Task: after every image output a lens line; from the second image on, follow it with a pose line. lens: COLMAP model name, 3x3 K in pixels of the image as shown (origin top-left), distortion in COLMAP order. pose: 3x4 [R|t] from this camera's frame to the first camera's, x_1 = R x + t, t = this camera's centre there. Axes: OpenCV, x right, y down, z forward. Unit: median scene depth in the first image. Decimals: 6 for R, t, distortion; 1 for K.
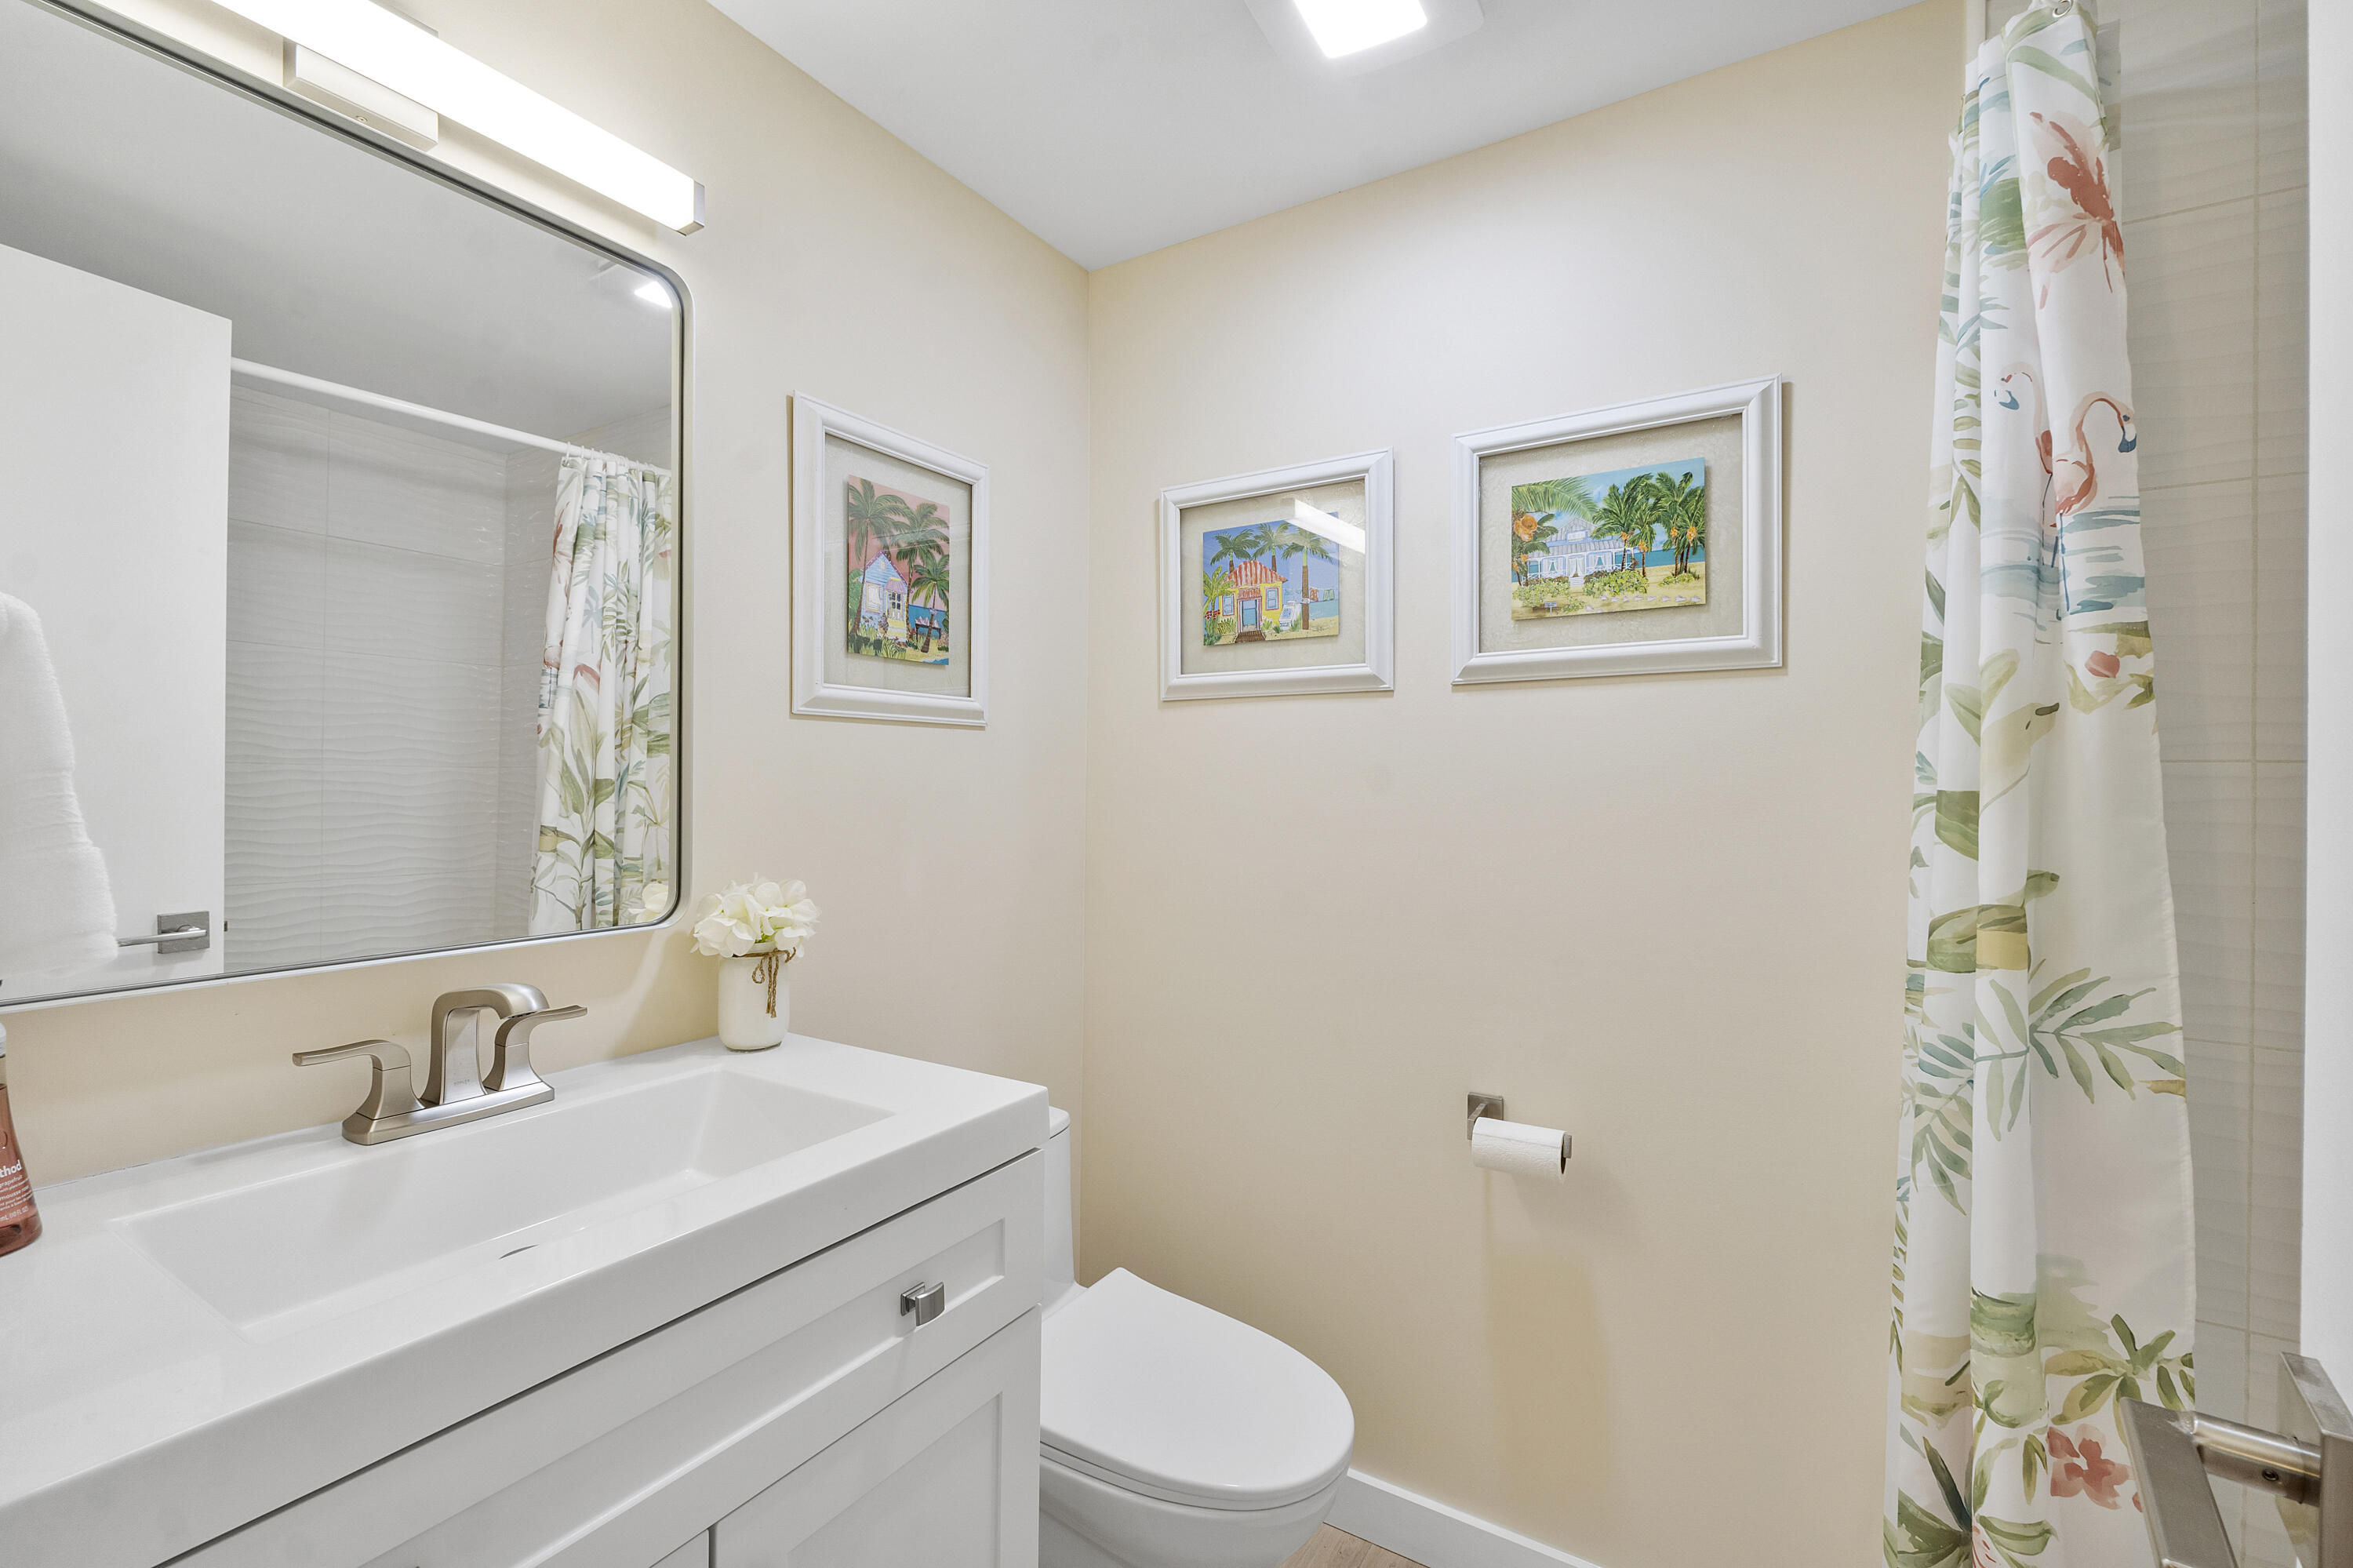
lens RADIAL K [[995.5, 0, 1180.9], [0, 995.5, 780.6], [0, 0, 1]] dist [-0.002173, -0.001666]
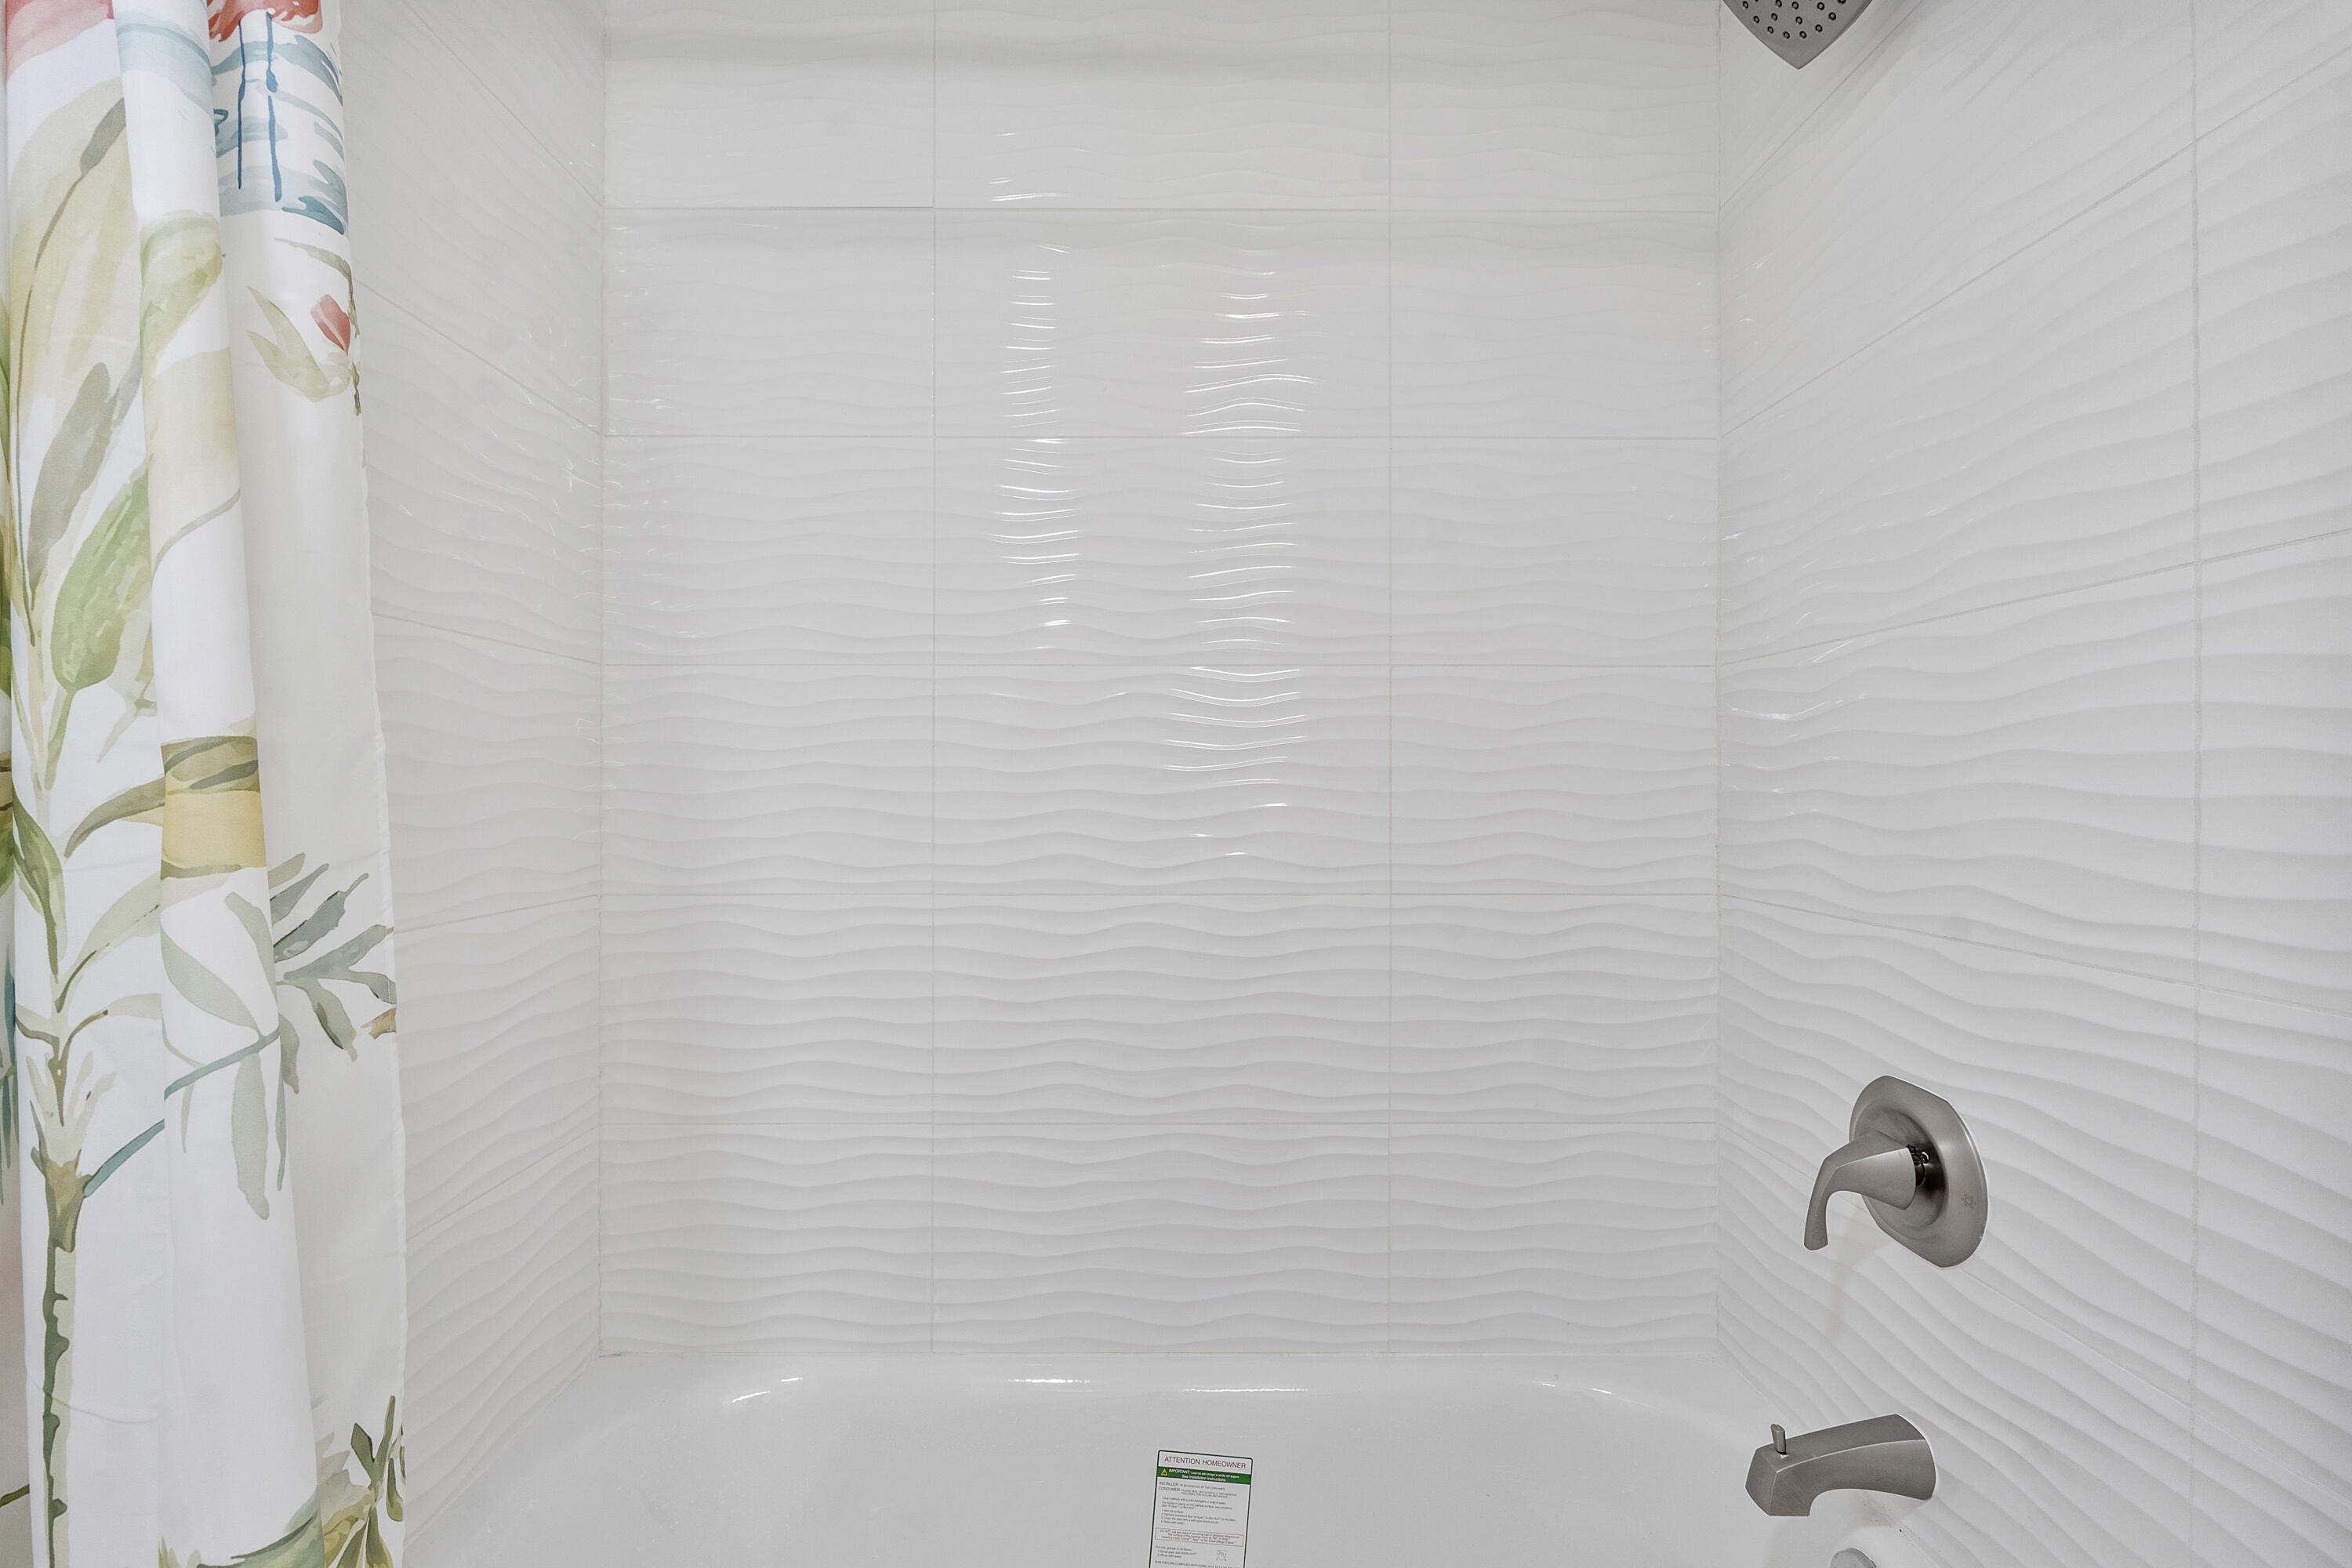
lens RADIAL K [[995.1, 0, 1172.8], [0, 995.1, 790.8], [0, 0, 1]] dist [-0.002173, -0.001666]
pose [[-0.451860, -0.005364, 0.892073, 0.154696], [-0.003628, 0.999985, 0.004175, 0.122945], [-0.892081, -0.001350, -0.451873, 0.670054]]
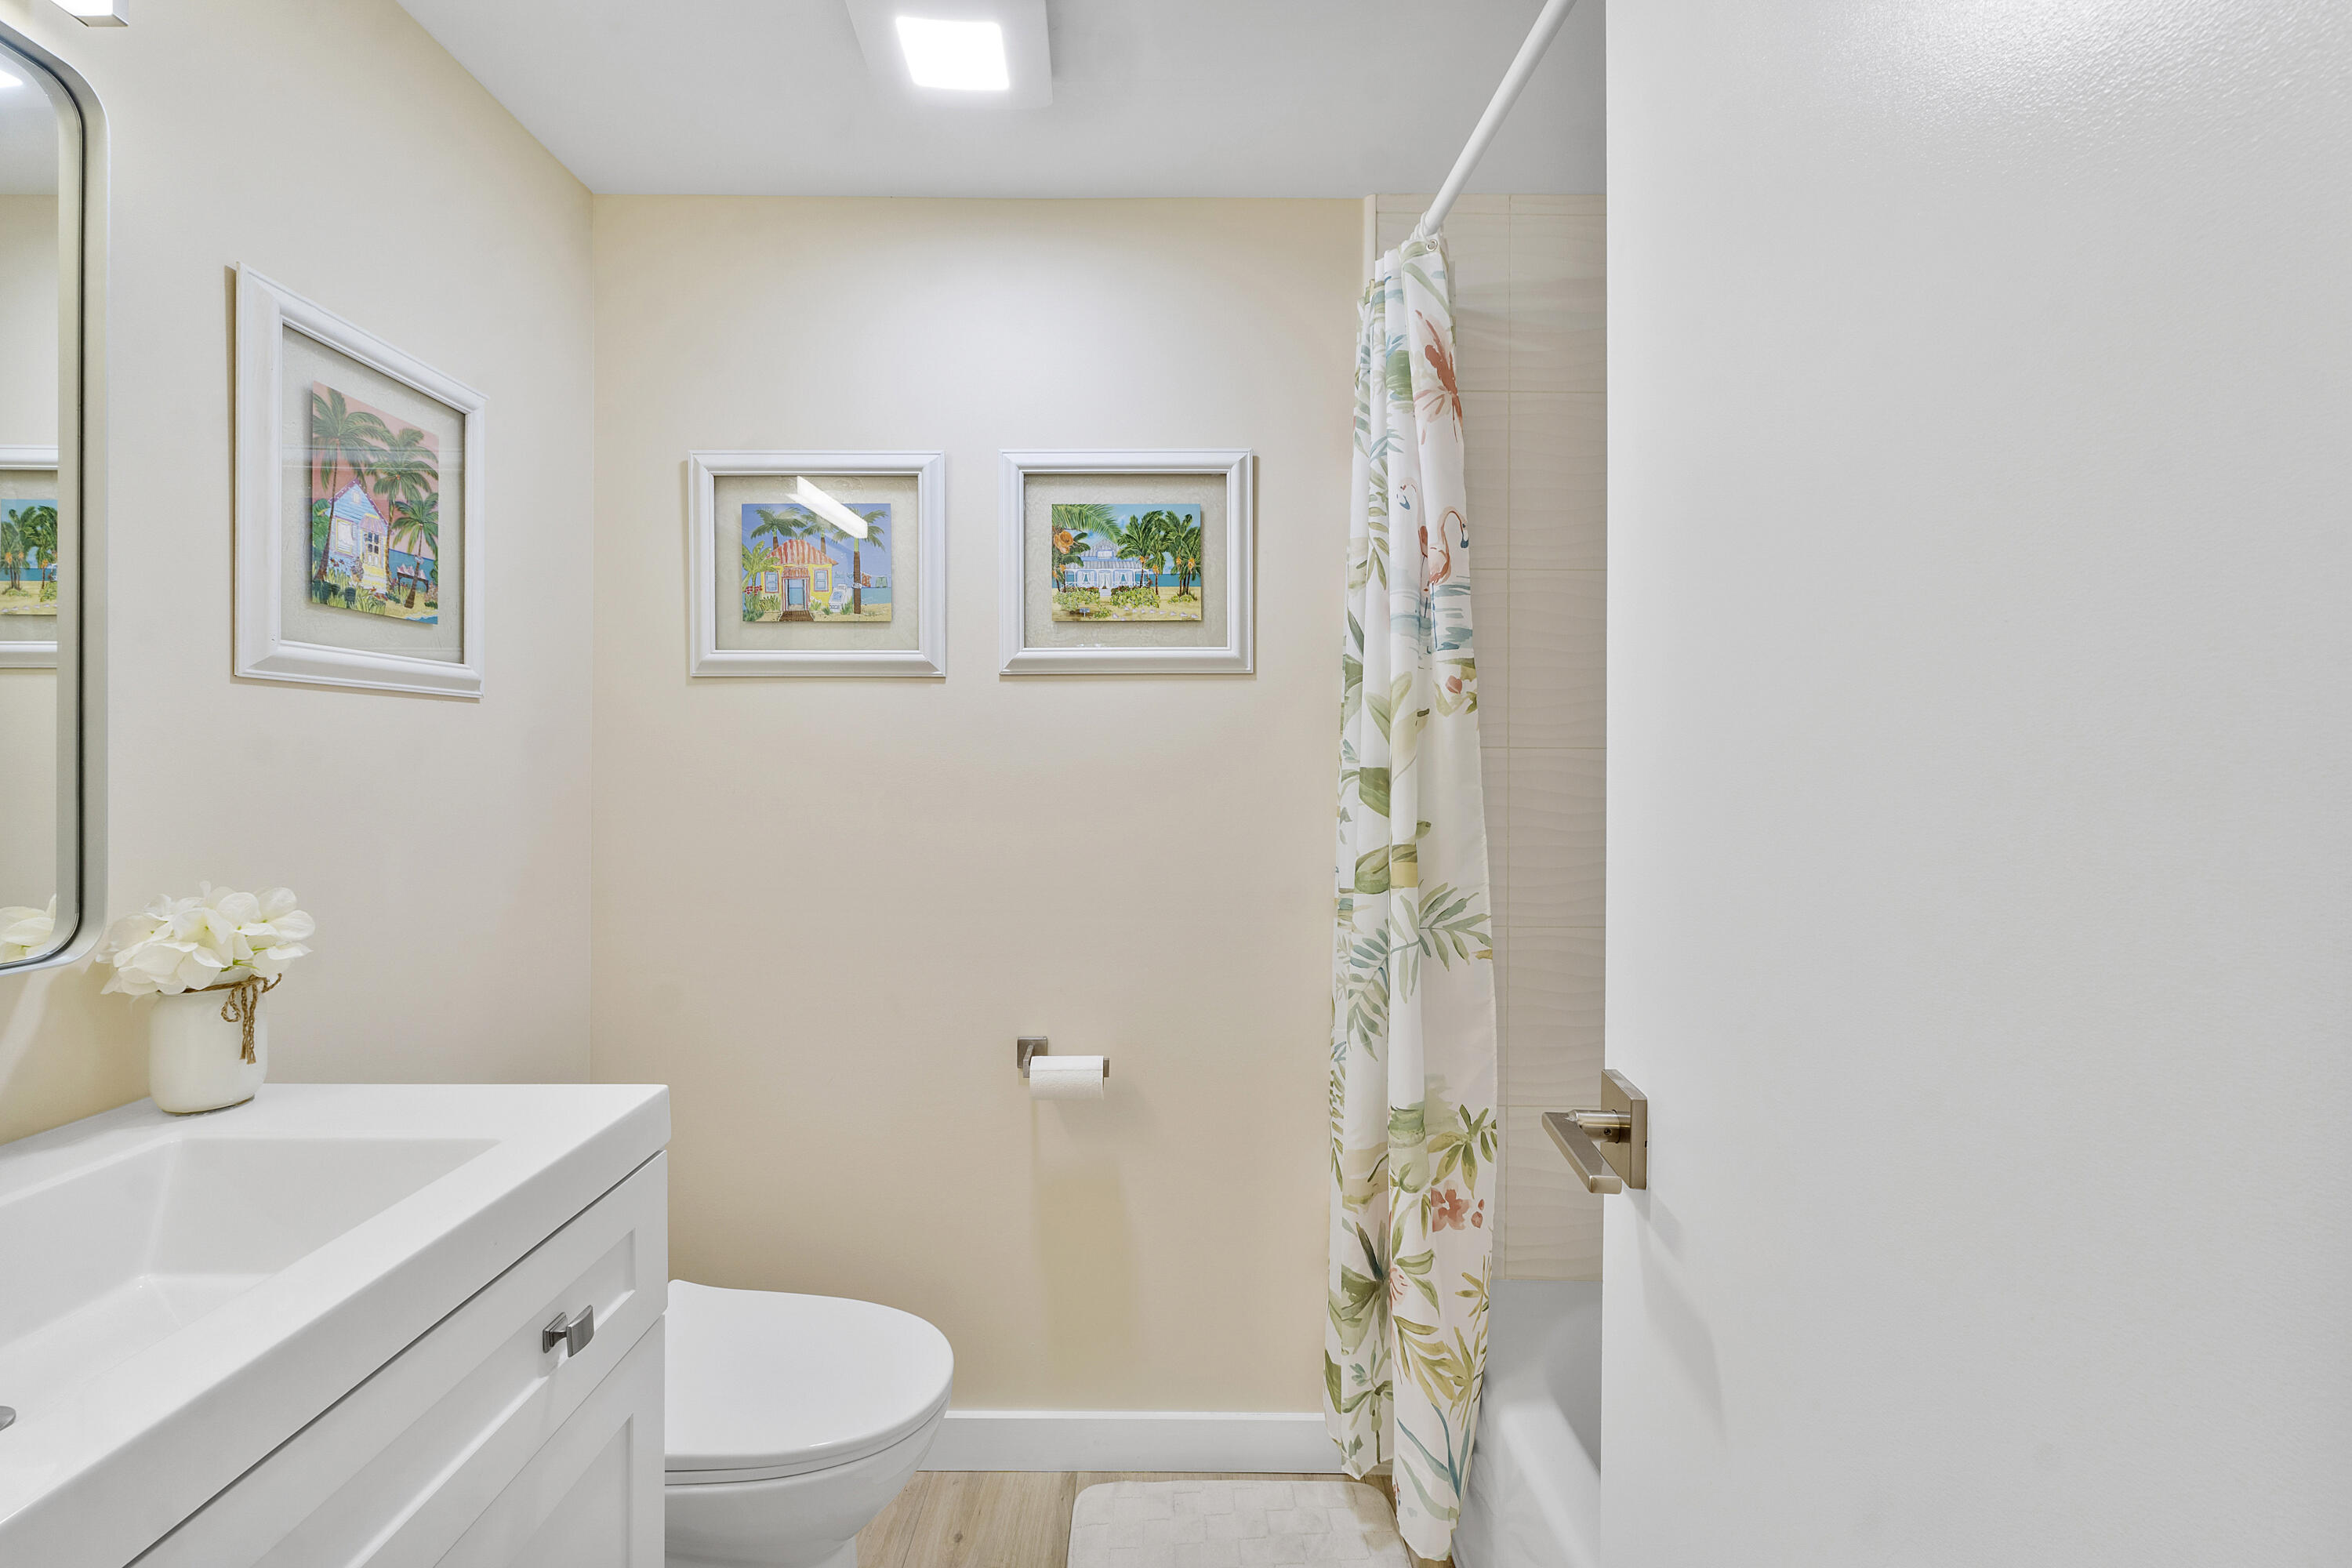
lens RADIAL K [[995.1, 0, 1166.7], [0, 995.1, 765.2], [0, 0, 1]] dist [-0.002173, -0.001666]
pose [[0.844235, -0.004253, 0.535957, -0.222972], [0.001725, 0.999985, 0.005218, -0.000924], [-0.535971, -0.003481, 0.844229, -0.051374]]
